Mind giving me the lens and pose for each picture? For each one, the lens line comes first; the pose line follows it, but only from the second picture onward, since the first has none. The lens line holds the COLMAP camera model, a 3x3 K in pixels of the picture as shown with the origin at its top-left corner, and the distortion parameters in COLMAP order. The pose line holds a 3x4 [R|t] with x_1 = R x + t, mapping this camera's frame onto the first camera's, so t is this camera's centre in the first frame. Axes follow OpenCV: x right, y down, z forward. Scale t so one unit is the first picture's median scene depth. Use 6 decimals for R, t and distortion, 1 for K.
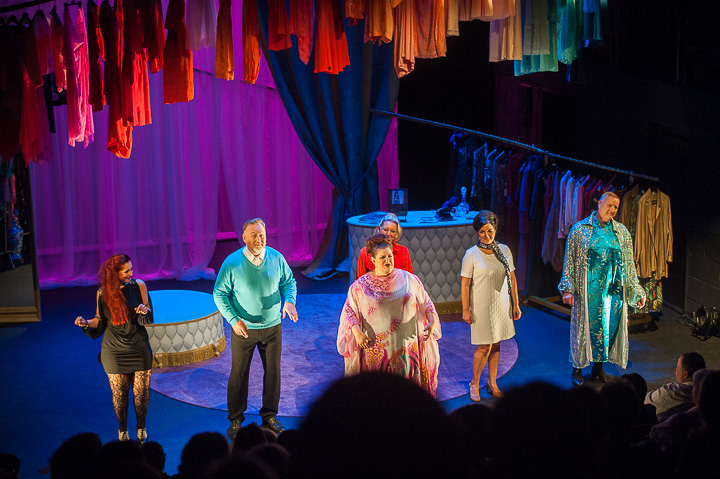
lens RADIAL K [[1429.8, 0, 360.0], [0, 1429.8, 239.5], [0, 0, 1]] dist [-0.069673, -0.104956]
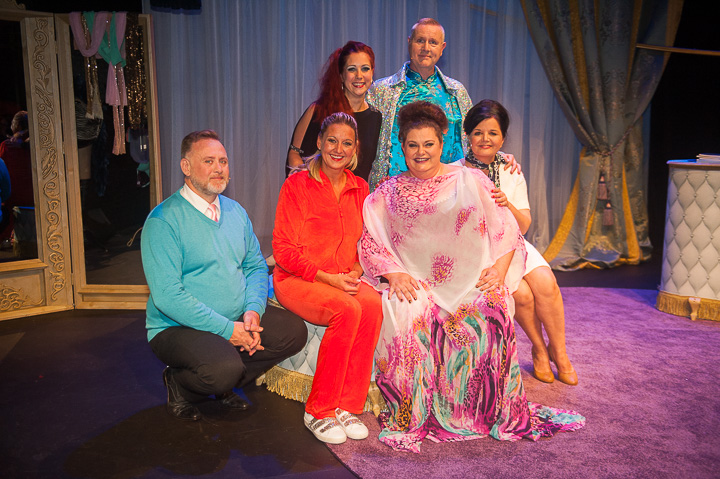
lens RADIAL K [[747.7, 0, 360.0], [0, 747.7, 239.5], [0, 0, 1]] dist [0.000451, -0.001117]
pose [[0.996534, 0.032542, -0.076560, -0.126908], [-0.037567, 0.997168, -0.065149, 0.049919], [0.074223, 0.067800, 0.994934, 0.752567]]
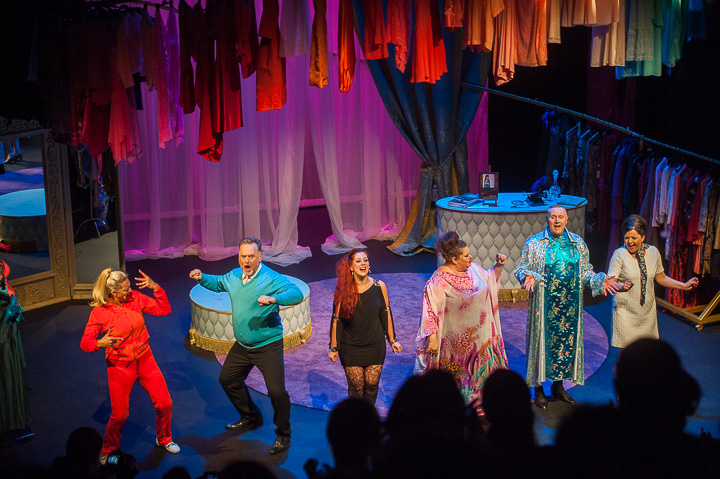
lens RADIAL K [[1429.8, 0, 360.0], [0, 1429.8, 239.5], [0, 0, 1]] dist [-0.069673, -0.104956]
pose [[0.998416, 0.020182, -0.052528, -0.010216], [-0.016963, 0.997992, 0.061023, -0.052578], [0.053654, -0.060036, 0.996753, 0.016786]]
